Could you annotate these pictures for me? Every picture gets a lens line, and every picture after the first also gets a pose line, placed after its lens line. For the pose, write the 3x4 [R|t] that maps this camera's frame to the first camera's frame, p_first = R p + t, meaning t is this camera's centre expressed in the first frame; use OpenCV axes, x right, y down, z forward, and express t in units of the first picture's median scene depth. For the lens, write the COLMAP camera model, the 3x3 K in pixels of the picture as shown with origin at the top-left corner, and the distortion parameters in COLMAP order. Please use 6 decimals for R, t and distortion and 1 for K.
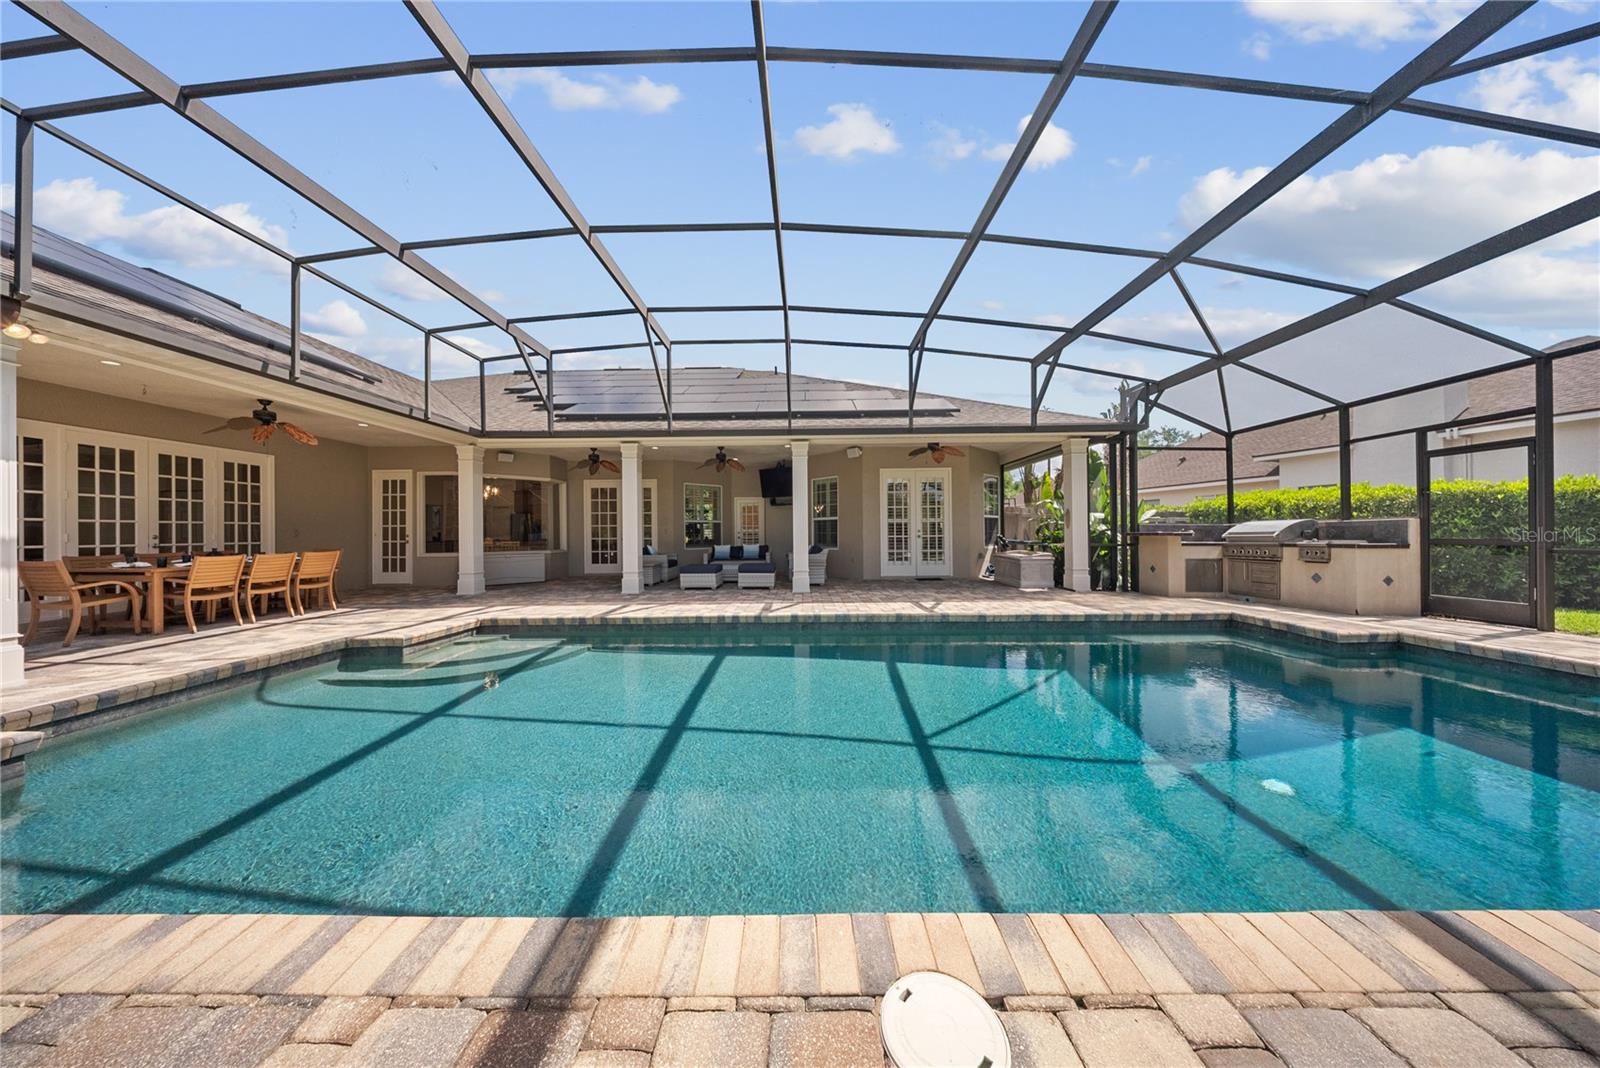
lens RADIAL K [[466.7, 0, 790.6], [0, 466.7, 532.5], [0, 0, 1]] dist [-0.001151, -0.000120]
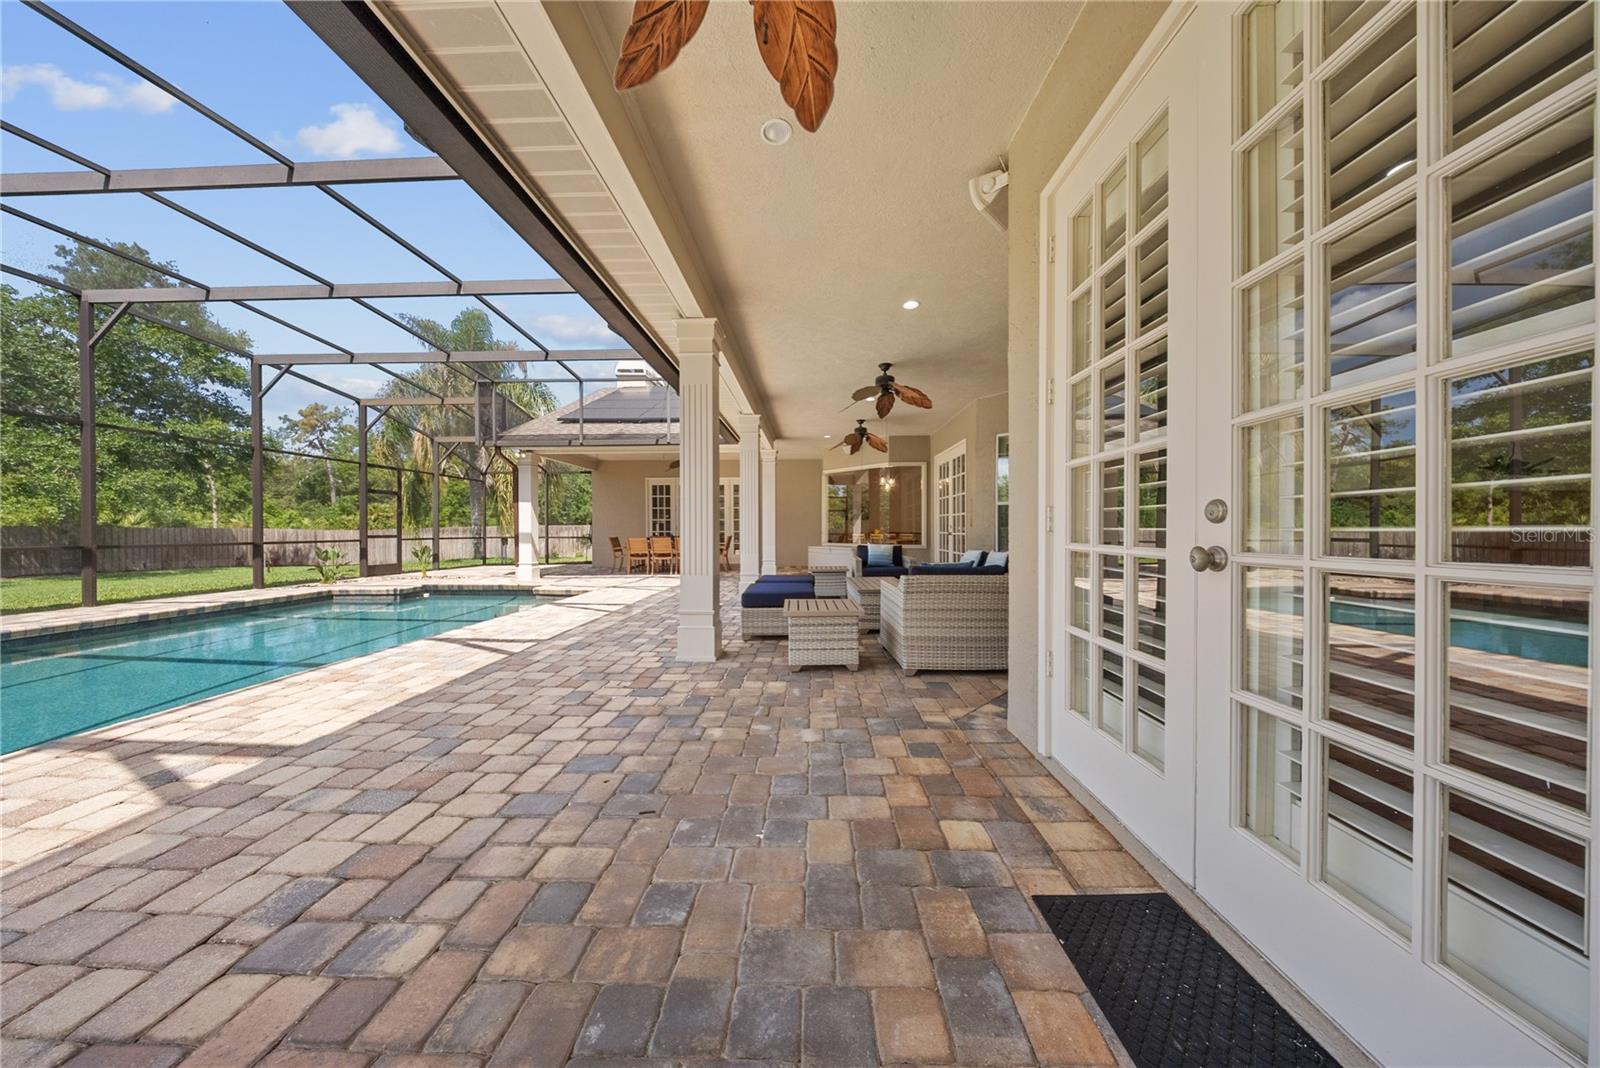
lens RADIAL K [[472.2, 0, 789.3], [0, 472.2, 530.2], [0, 0, 1]] dist [-0.000504, -0.000067]
pose [[-0.019920, 0.010579, -0.999746, 0.525596], [0.003440, 0.999939, 0.010512, -0.000792], [0.999796, -0.003230, -0.019956, 1.203608]]
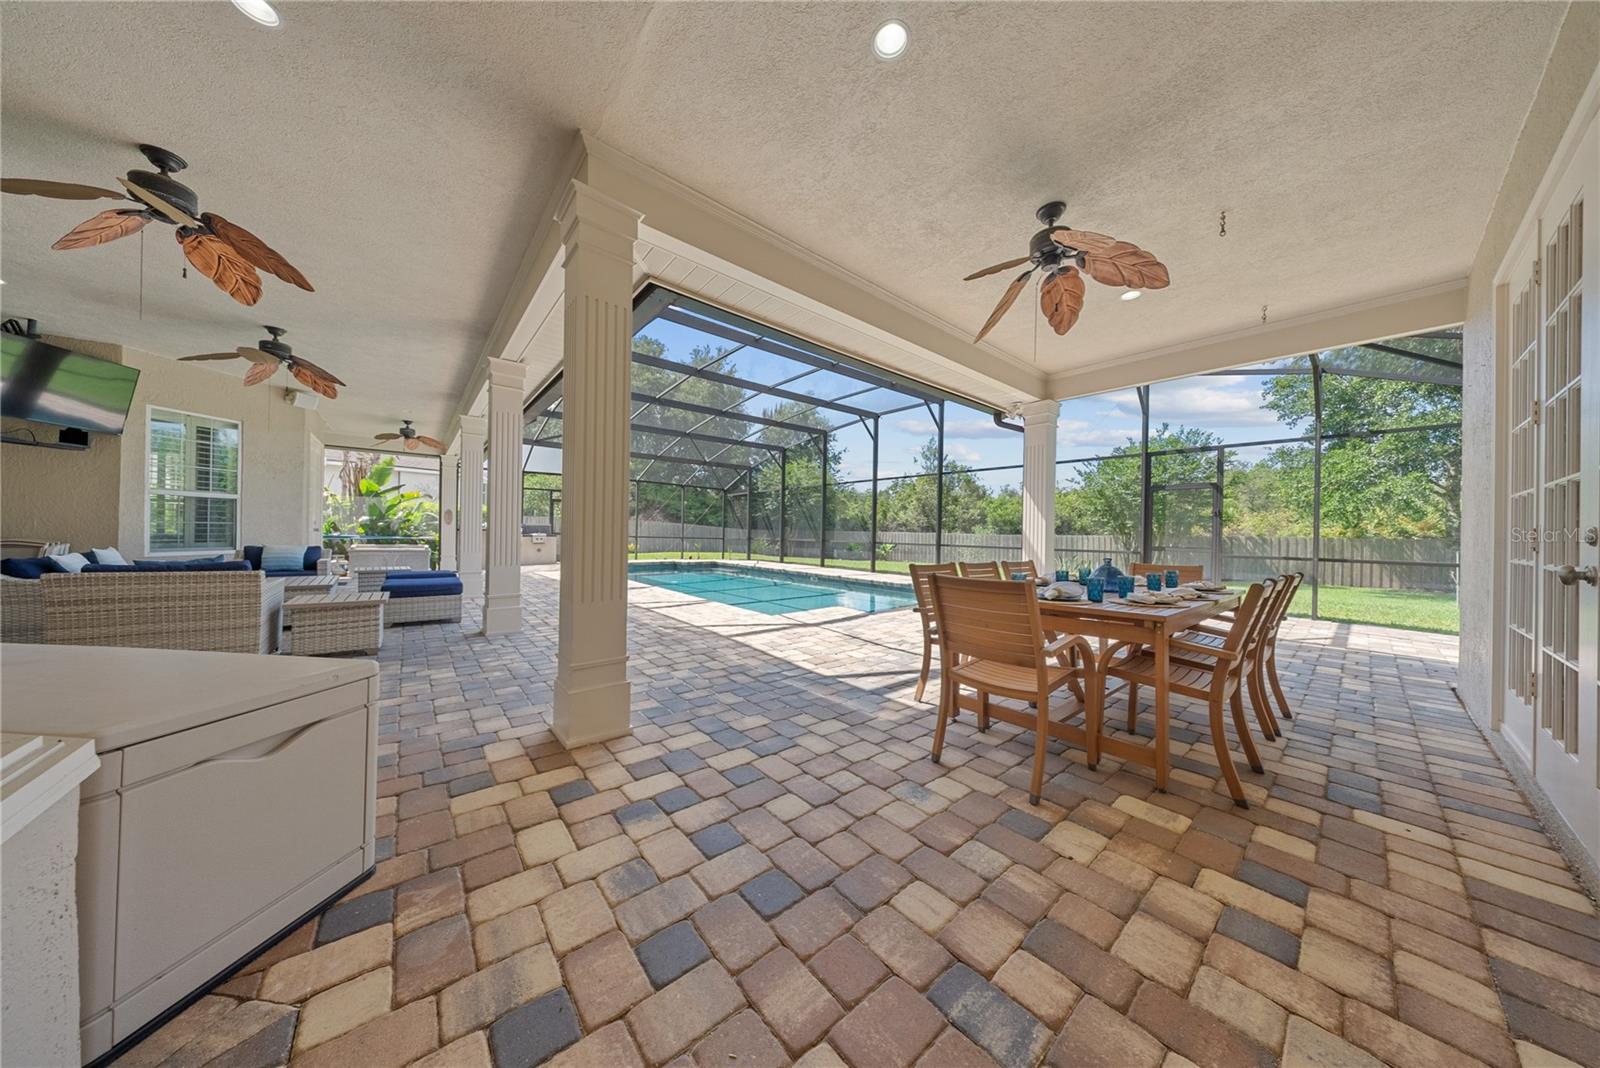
lens RADIAL K [[470.7, 0, 797.1], [0, 470.7, 532.4], [0, 0, 1]] dist [0.000146, -0.001160]
pose [[-0.654614, -0.002158, 0.755960, -1.107078], [-0.012352, 0.999893, -0.007842, 0.011117], [-0.755862, -0.014471, -0.654571, 1.233724]]
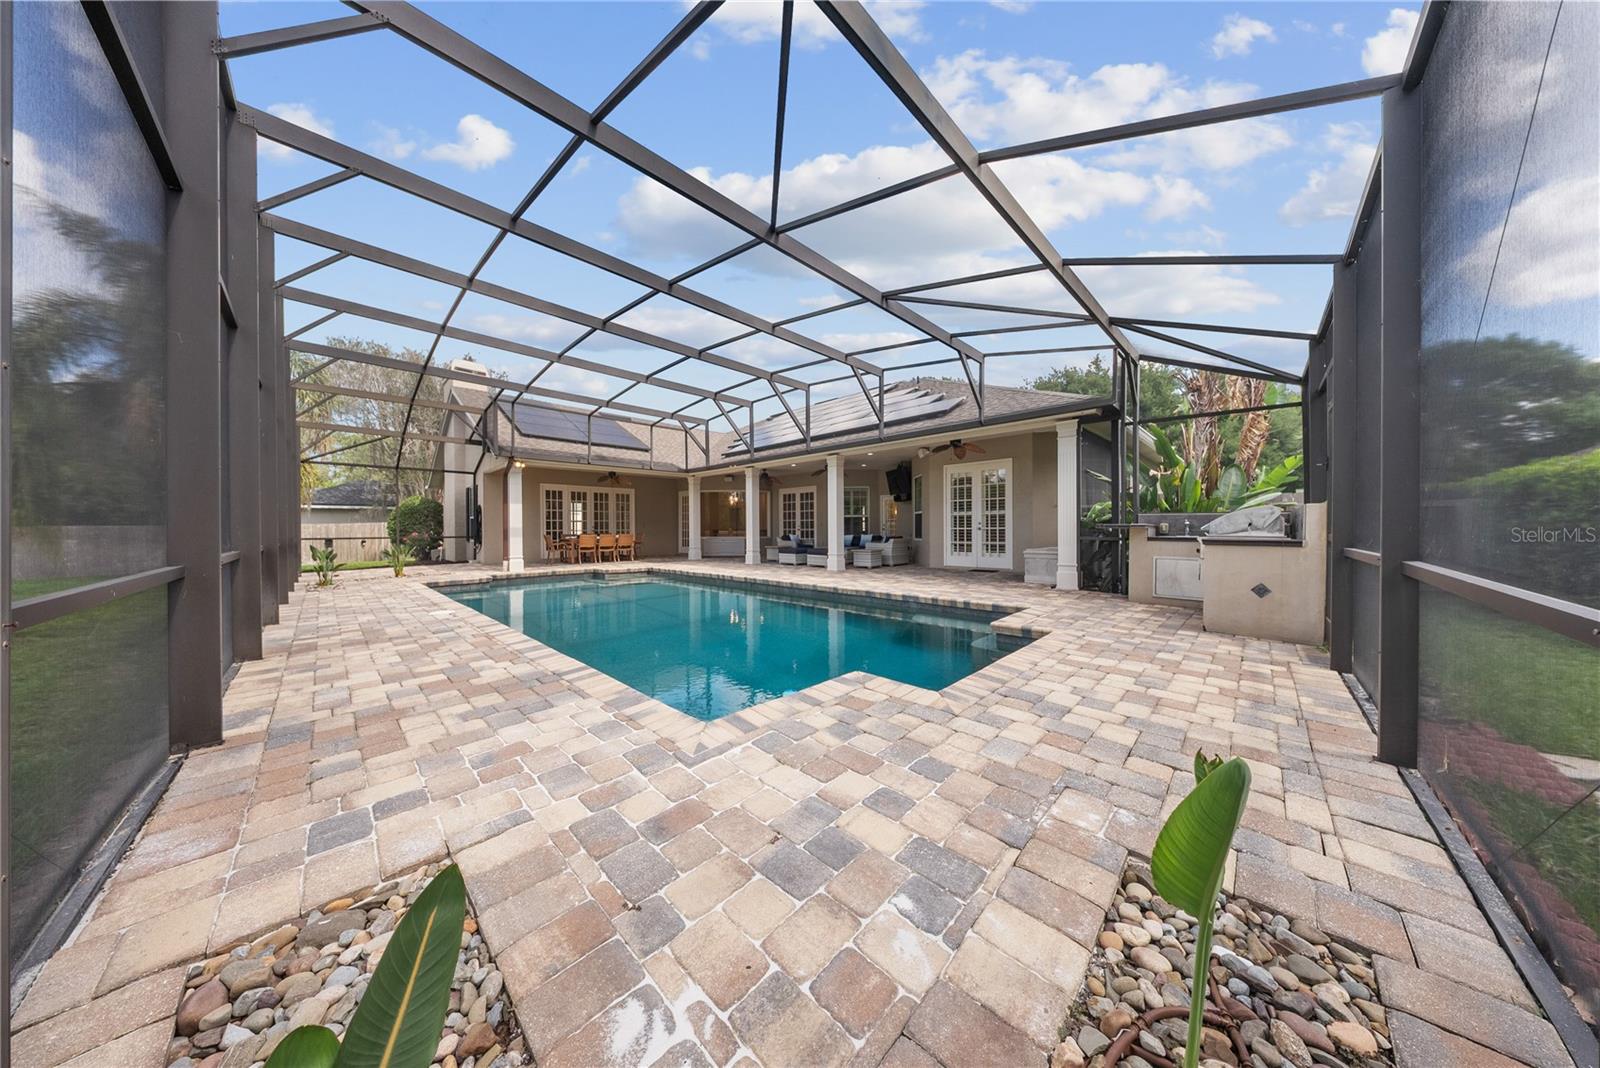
lens RADIAL K [[472.2, 0, 789.3], [0, 472.2, 530.2], [0, 0, 1]] dist [-0.000504, -0.000067]
pose [[0.711435, 0.006751, -0.702719, 0.941067], [0.001271, 0.999940, 0.010894, -0.000043], [0.702751, -0.008644, 0.711384, -0.028457]]
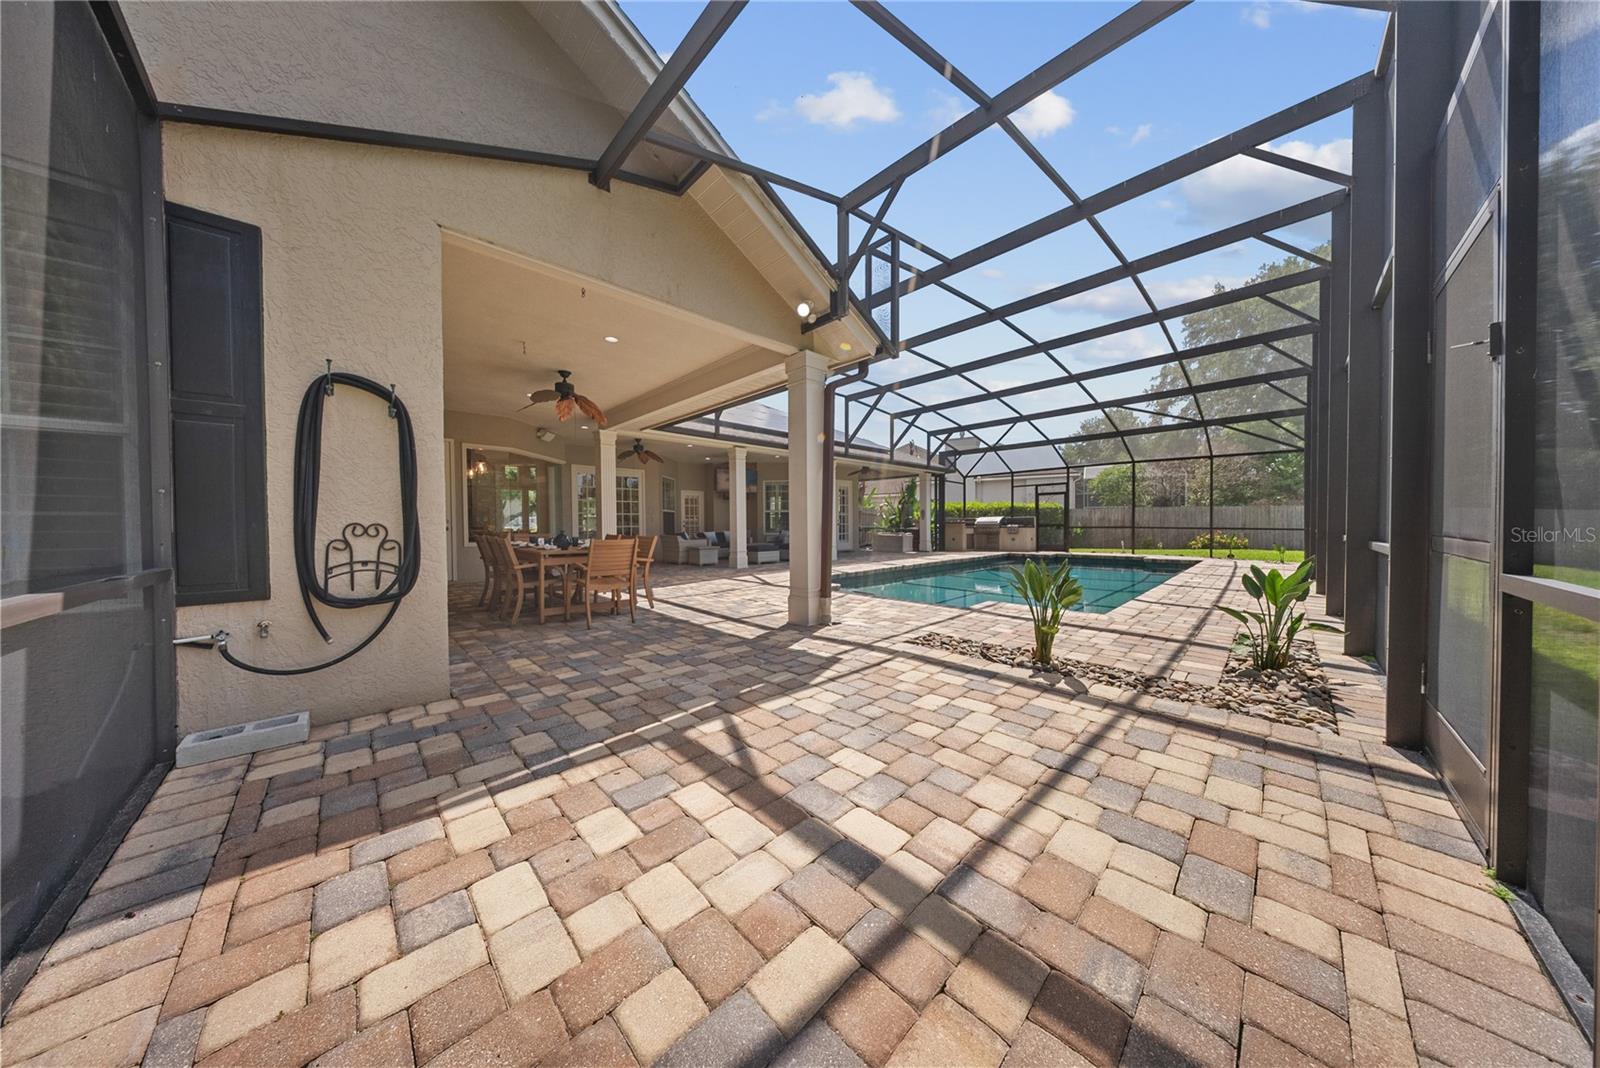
lens RADIAL K [[470.7, 0, 797.1], [0, 470.7, 532.4], [0, 0, 1]] dist [0.000146, -0.001160]
pose [[0.706084, -0.009773, 0.708061, -1.240941], [-0.002543, 0.999863, 0.016336, 0.015239], [-0.708124, -0.013335, 0.705962, 0.009007]]
